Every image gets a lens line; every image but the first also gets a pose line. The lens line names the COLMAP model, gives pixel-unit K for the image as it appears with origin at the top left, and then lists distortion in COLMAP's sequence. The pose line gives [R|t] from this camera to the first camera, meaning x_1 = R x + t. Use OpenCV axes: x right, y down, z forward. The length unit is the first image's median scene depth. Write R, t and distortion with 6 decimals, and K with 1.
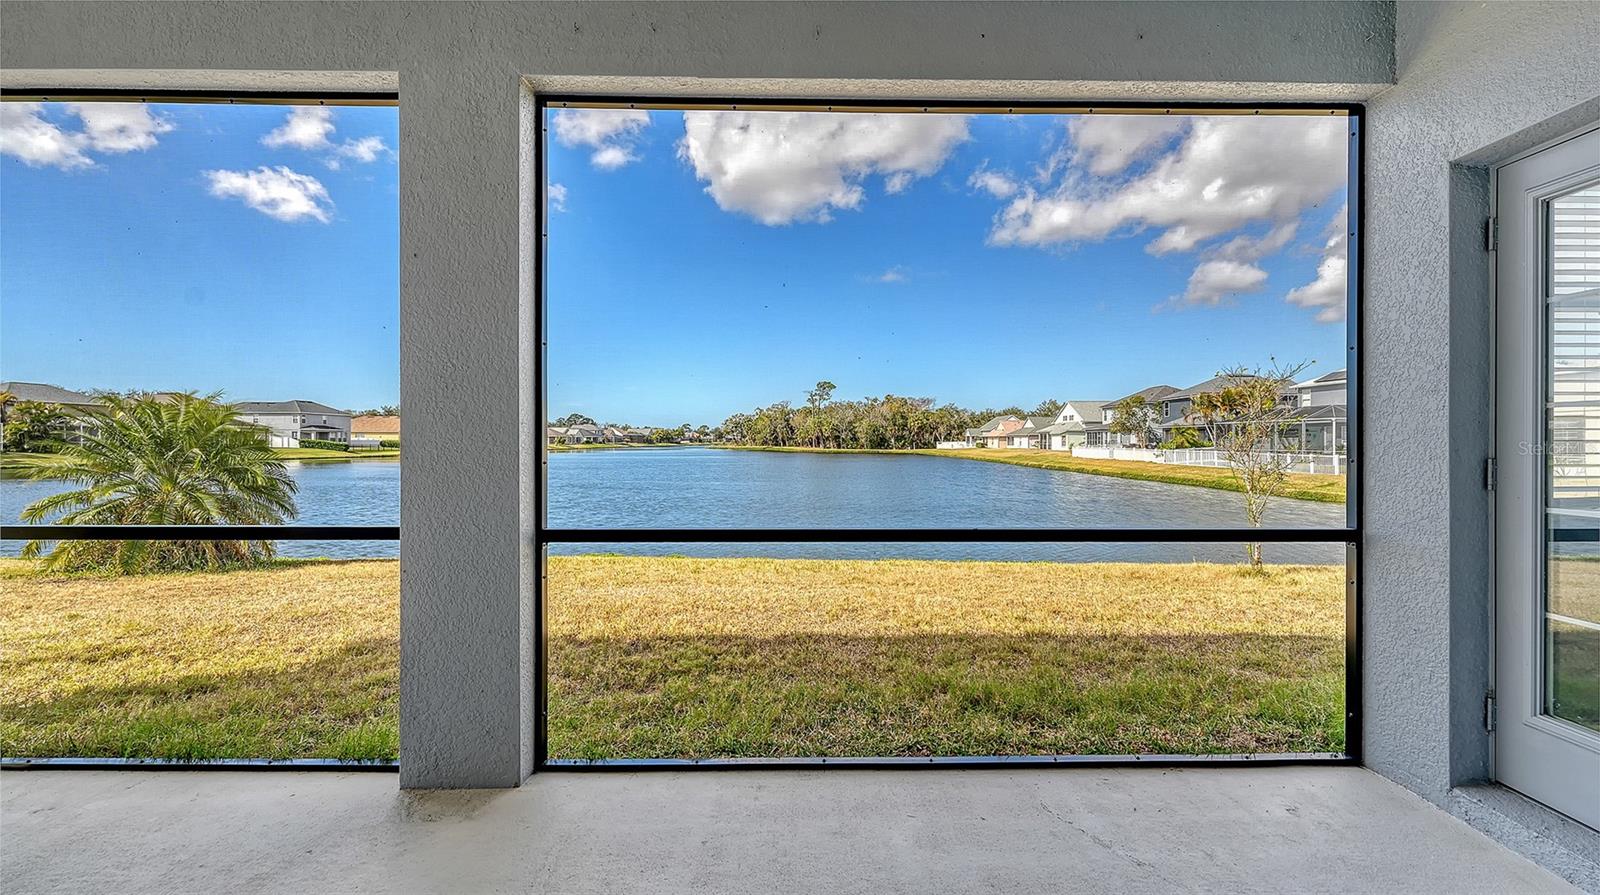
lens RADIAL K [[658.7, 0, 811.7], [0, 658.7, 446.0], [0, 0, 1]] dist [0.006786, 0.000068]
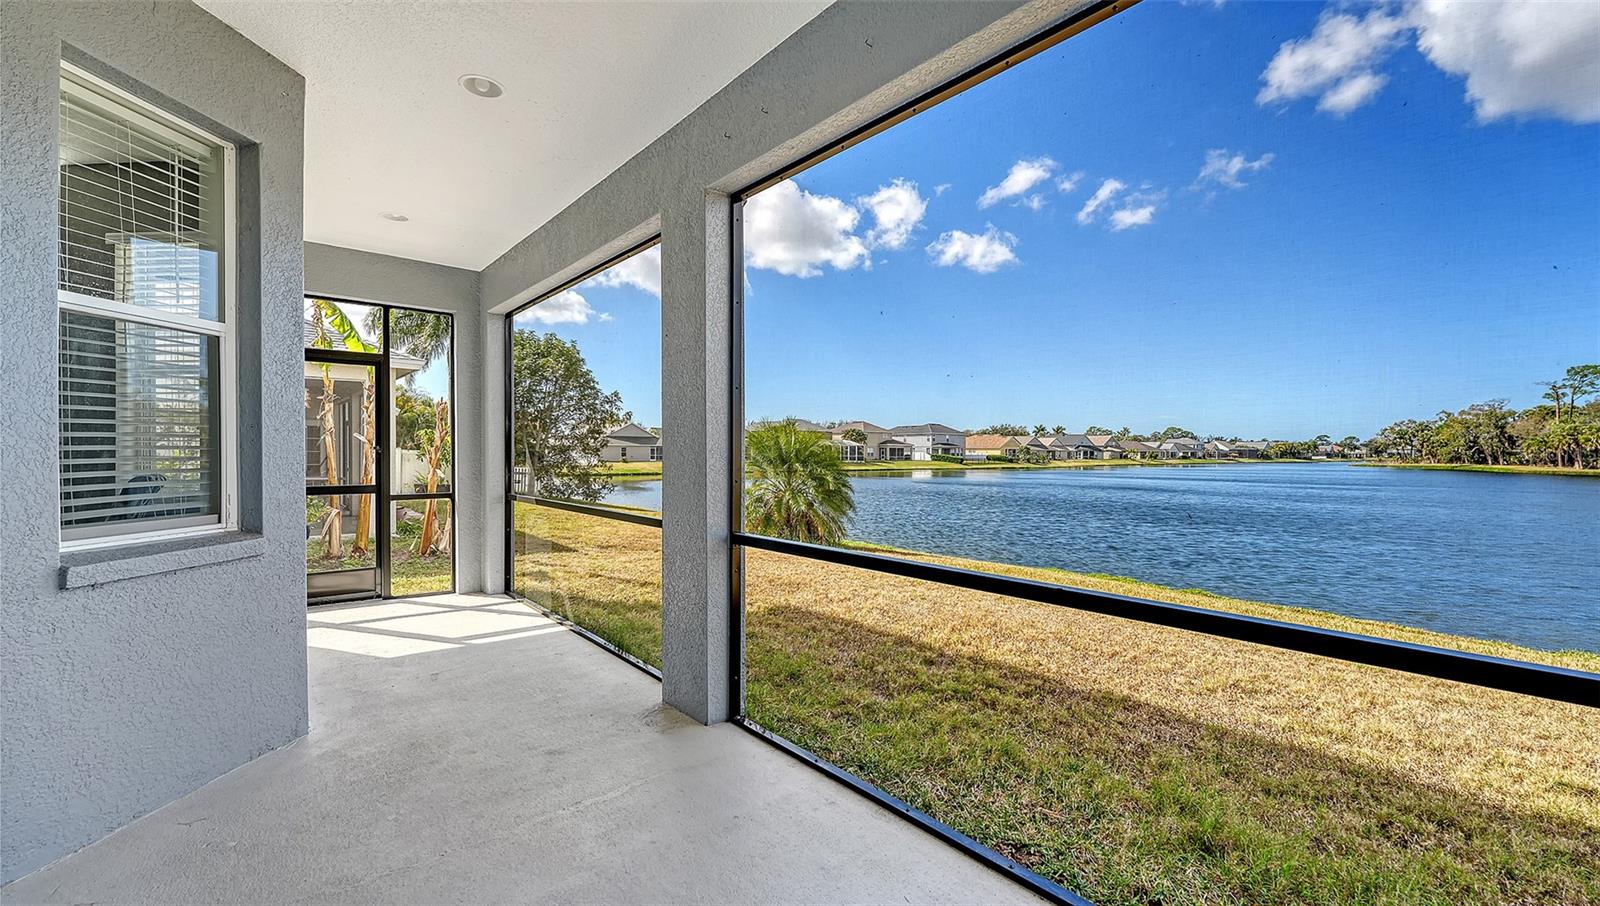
lens RADIAL K [[656.9, 0, 803.2], [0, 656.9, 457.9], [0, 0, 1]] dist [-0.002150, -0.000526]
pose [[0.644257, 0.005524, -0.764789, 0.634911], [-0.008608, 0.999963, -0.000029, -0.019487], [0.764761, 0.006602, 0.644281, 0.278537]]
